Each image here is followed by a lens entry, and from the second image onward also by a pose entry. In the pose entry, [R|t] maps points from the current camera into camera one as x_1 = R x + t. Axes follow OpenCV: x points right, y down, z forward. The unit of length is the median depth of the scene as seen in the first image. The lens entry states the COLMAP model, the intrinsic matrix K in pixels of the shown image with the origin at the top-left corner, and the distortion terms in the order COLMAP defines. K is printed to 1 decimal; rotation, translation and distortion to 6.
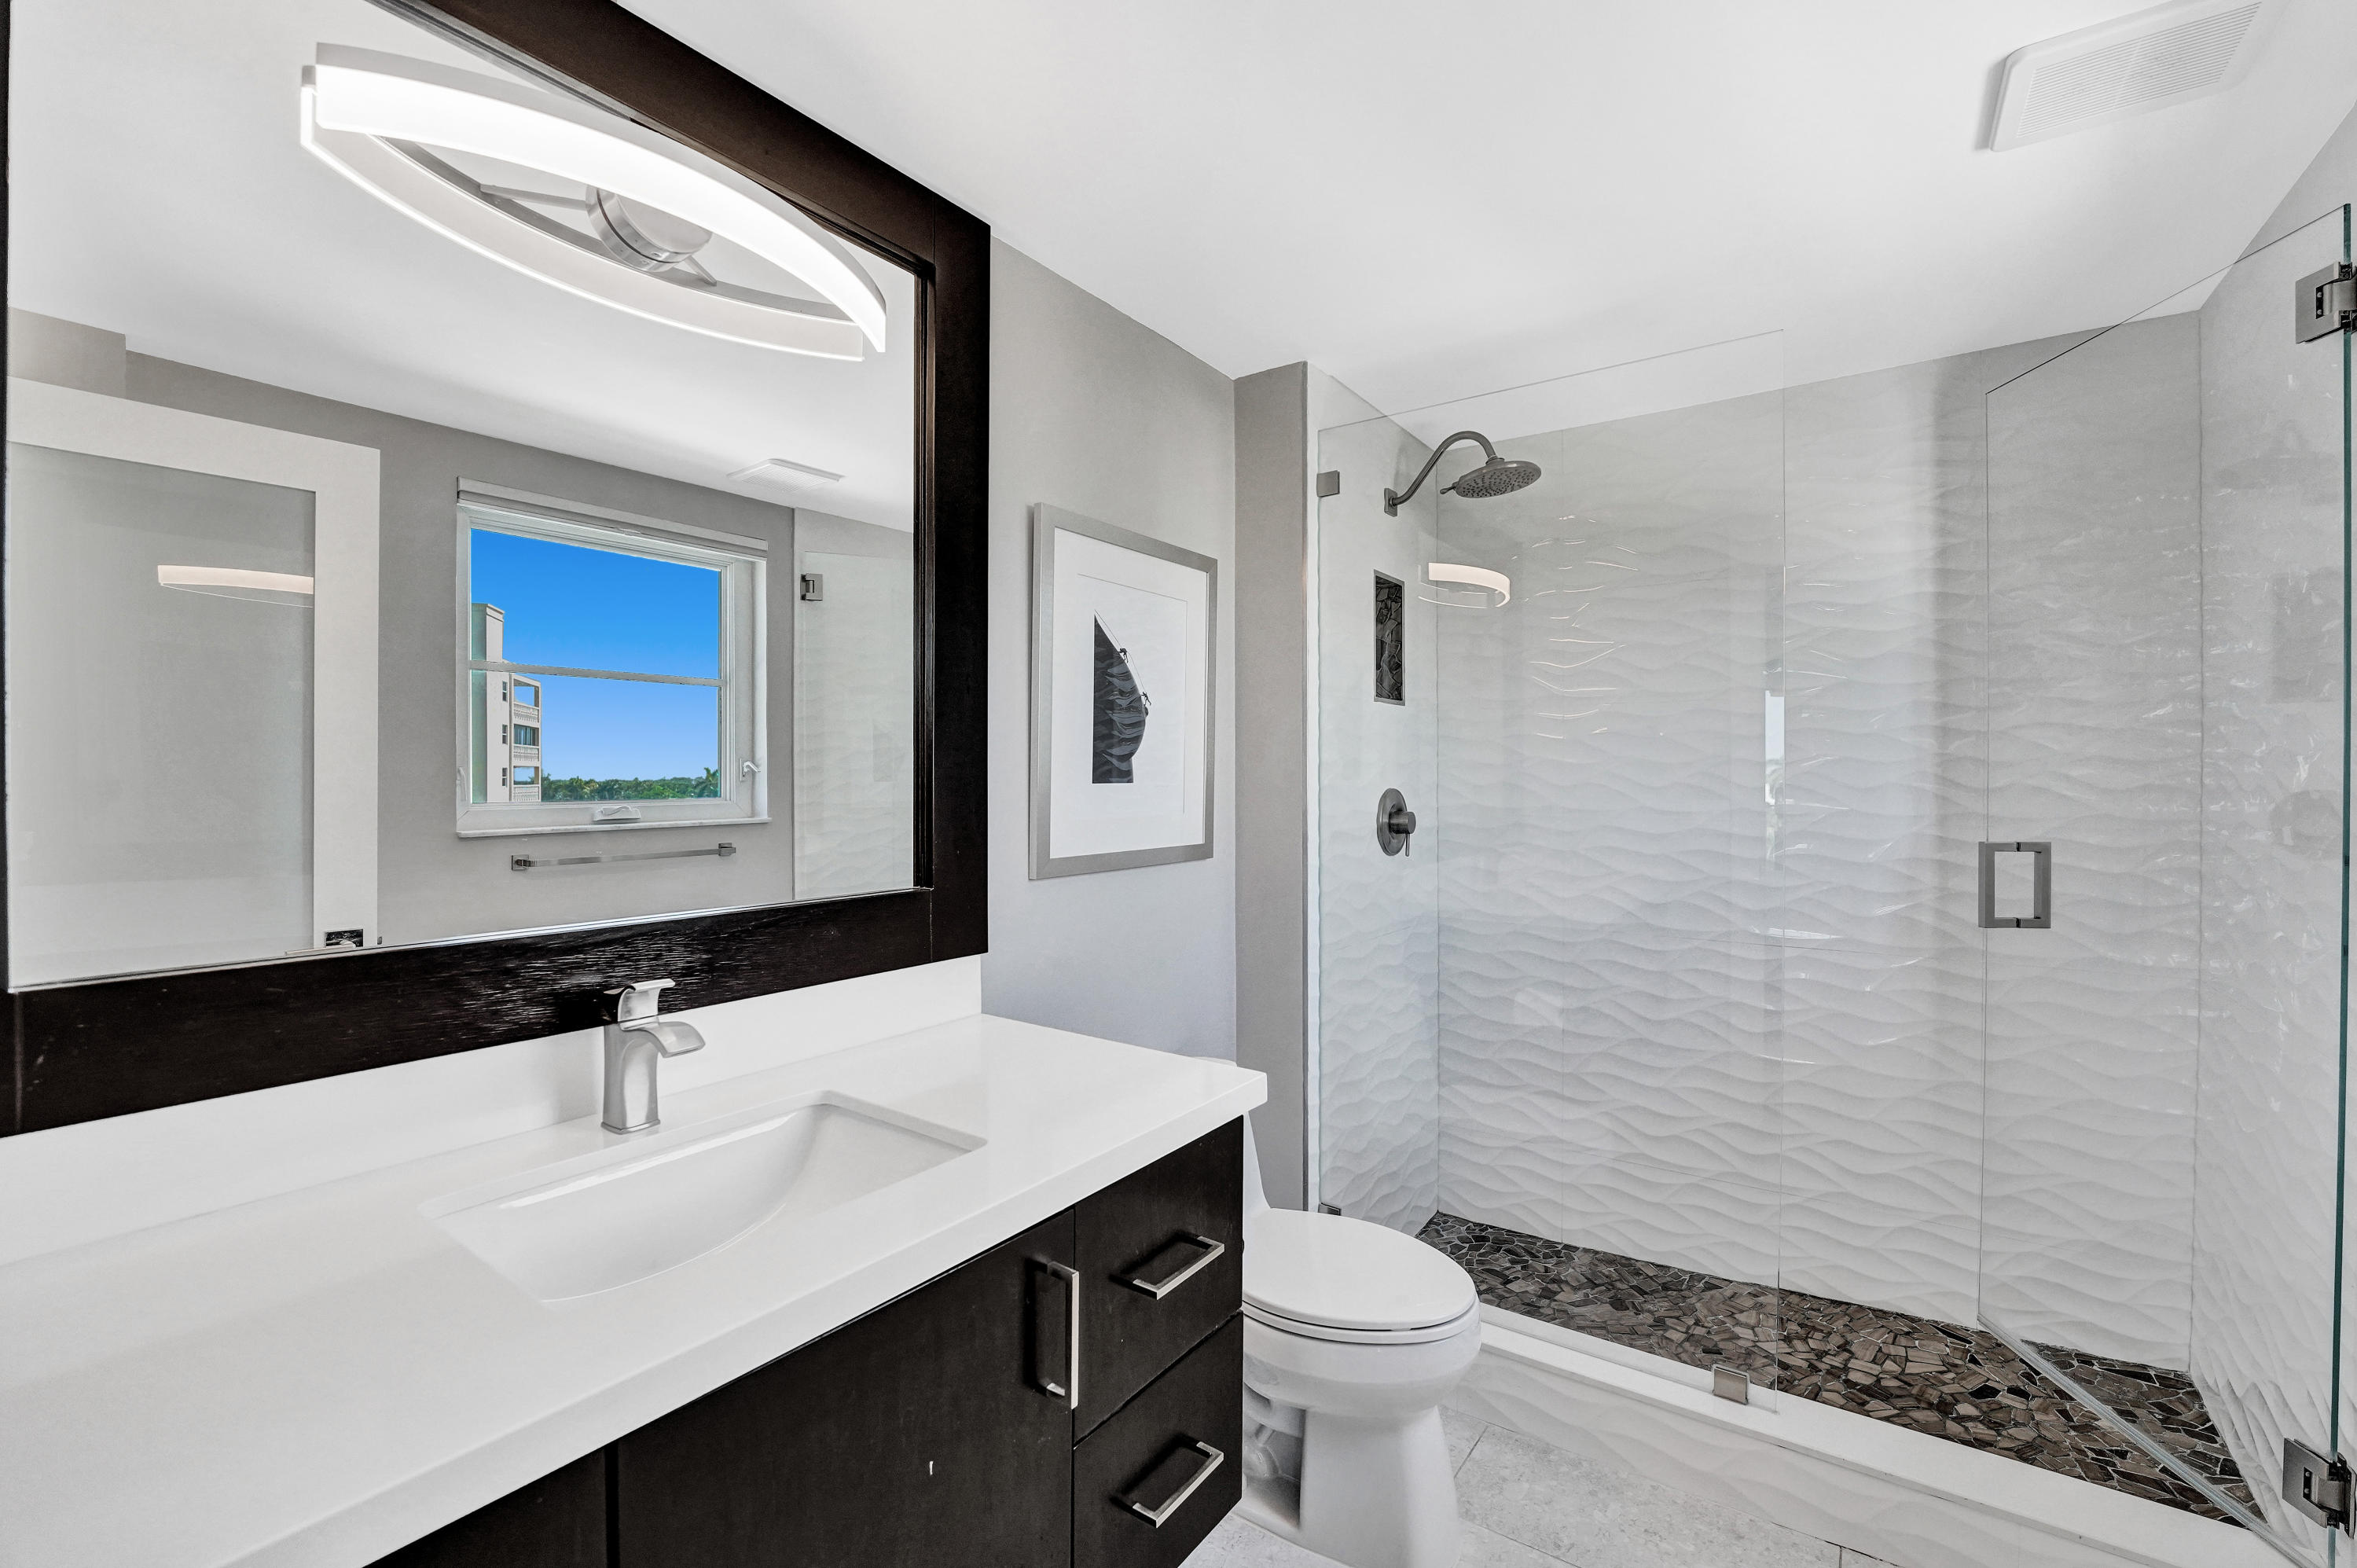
lens RADIAL K [[988.0, 0, 1180.2], [0, 988.0, 776.4], [0, 0, 1]] dist [-0.037096, 0.006658]
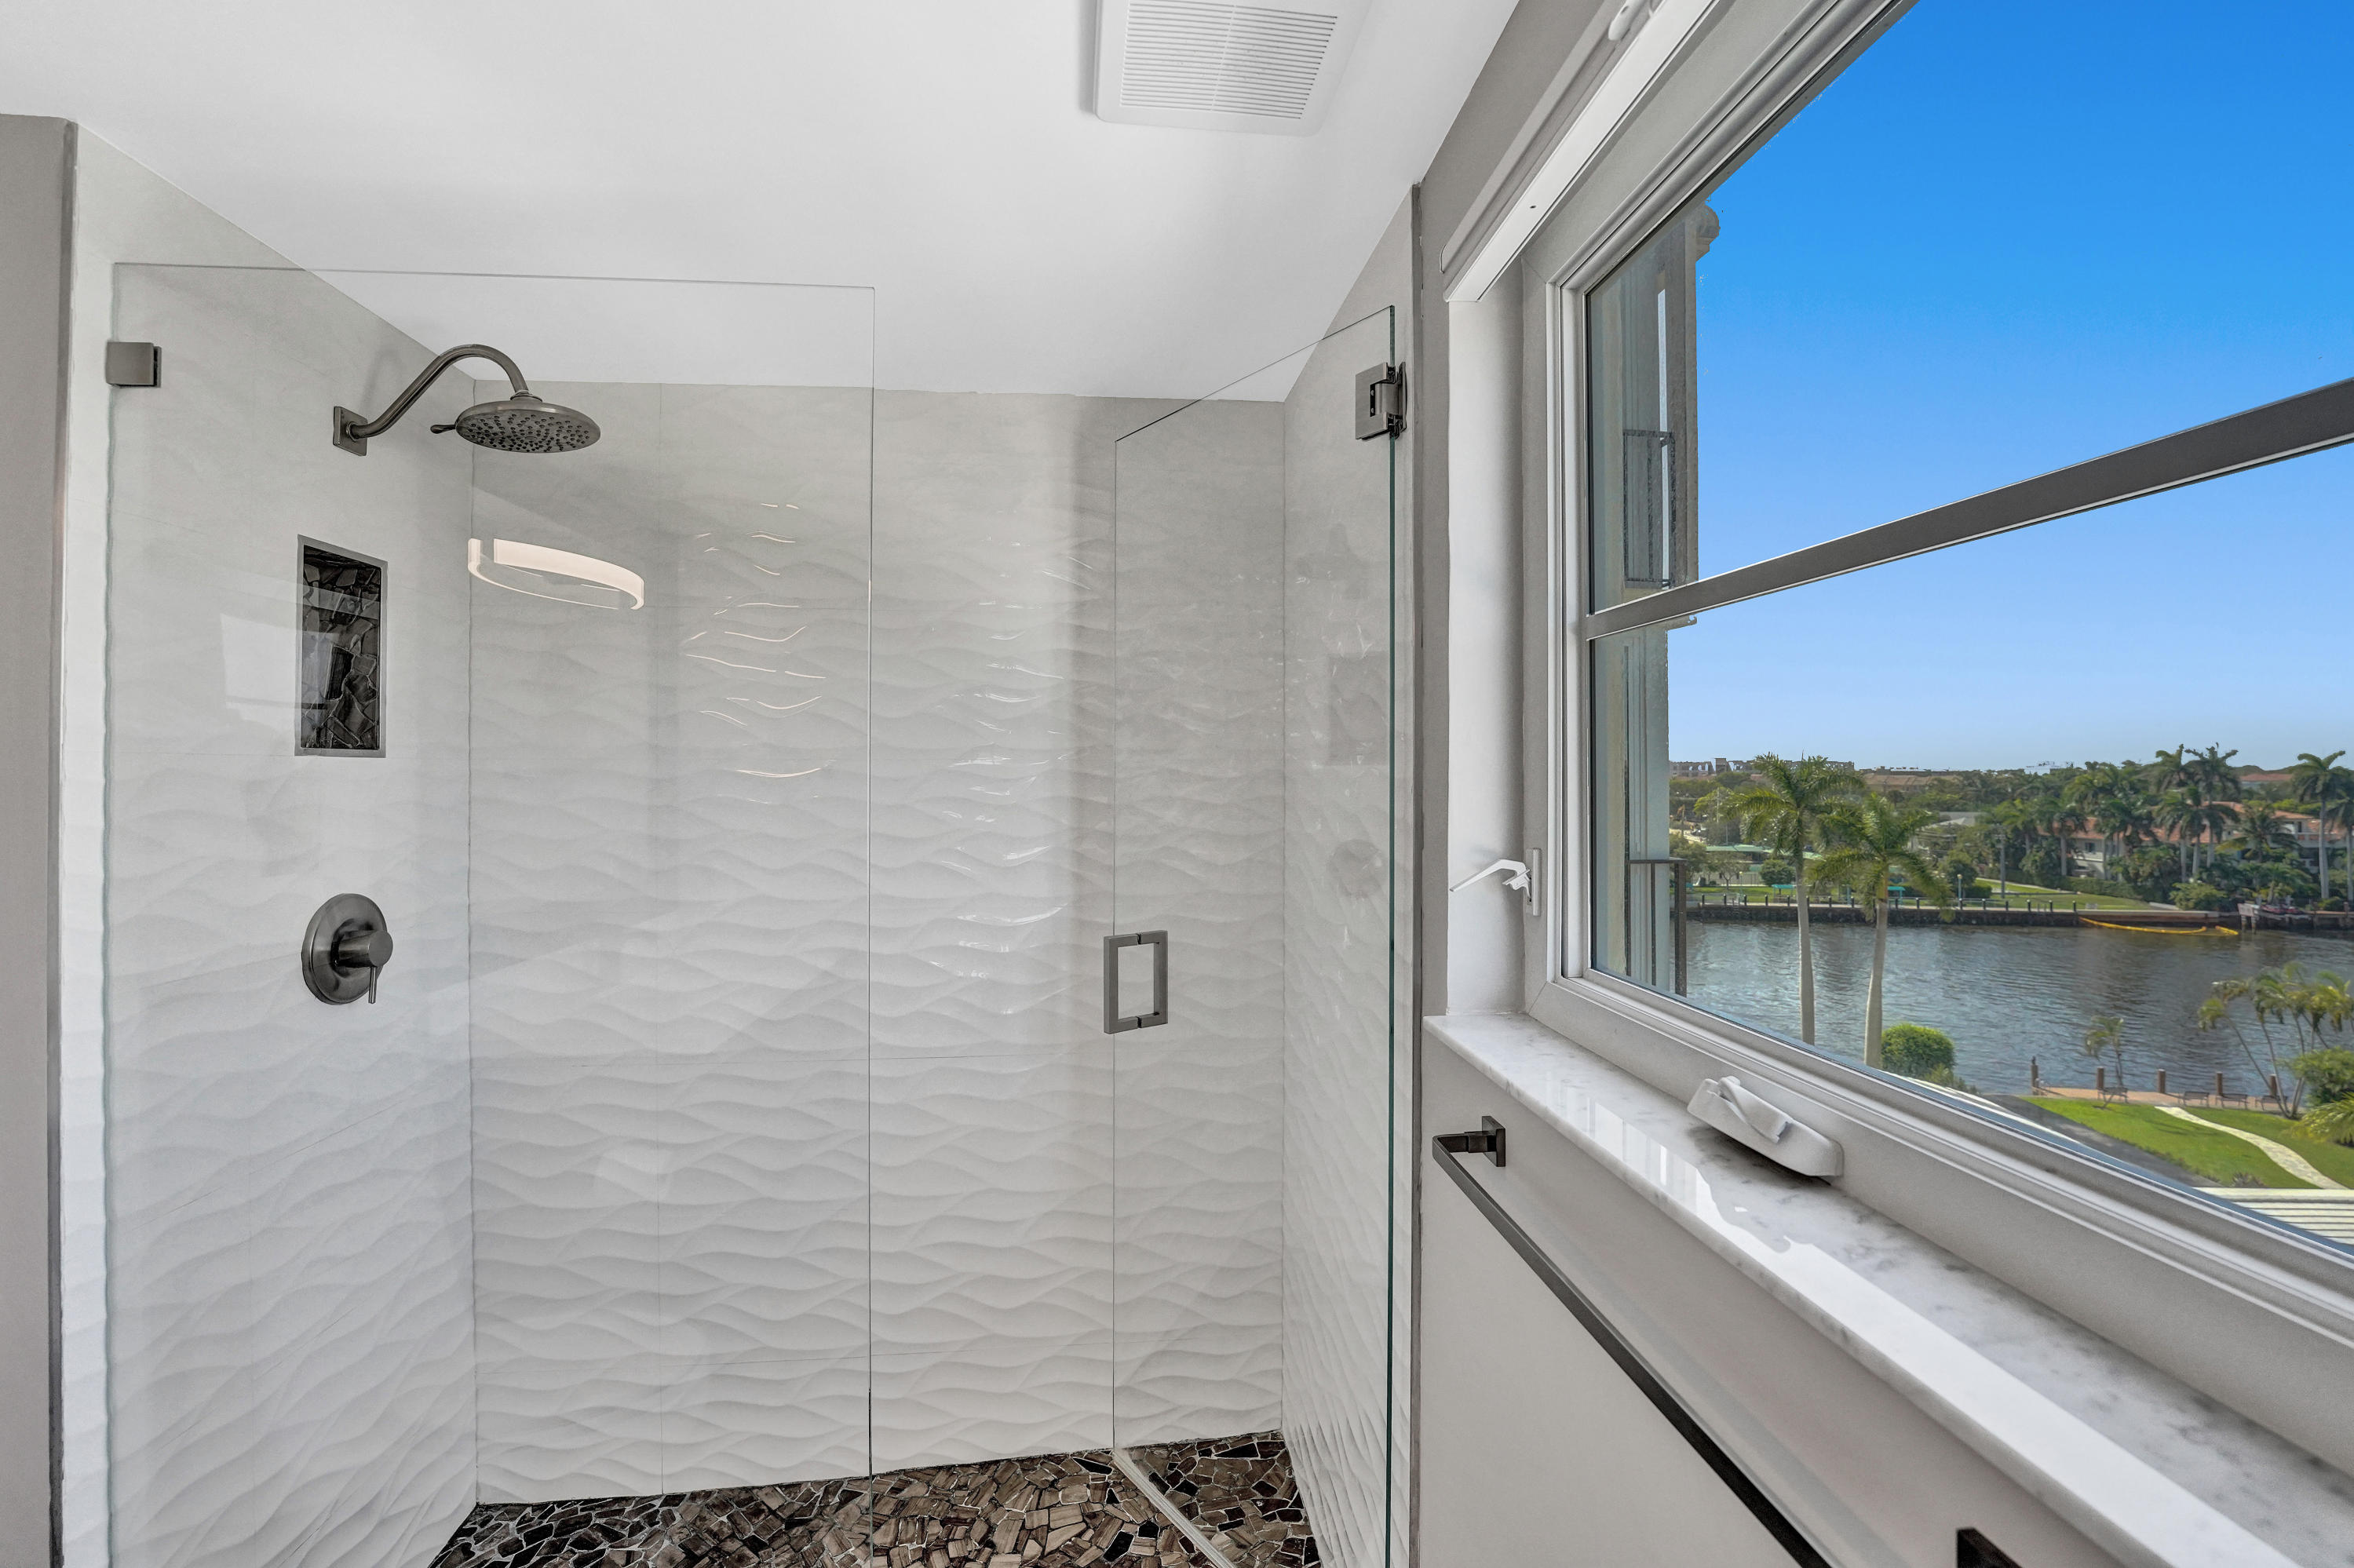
lens RADIAL K [[970.3, 0, 1184.6], [0, 970.3, 764.5], [0, 0, 1]] dist [-0.020981, 0.001139]
pose [[0.754995, 0.004236, 0.655716, 0.262901], [0.001517, 0.999965, -0.008207, -0.075637], [-0.655728, 0.007192, 0.754963, 0.243457]]
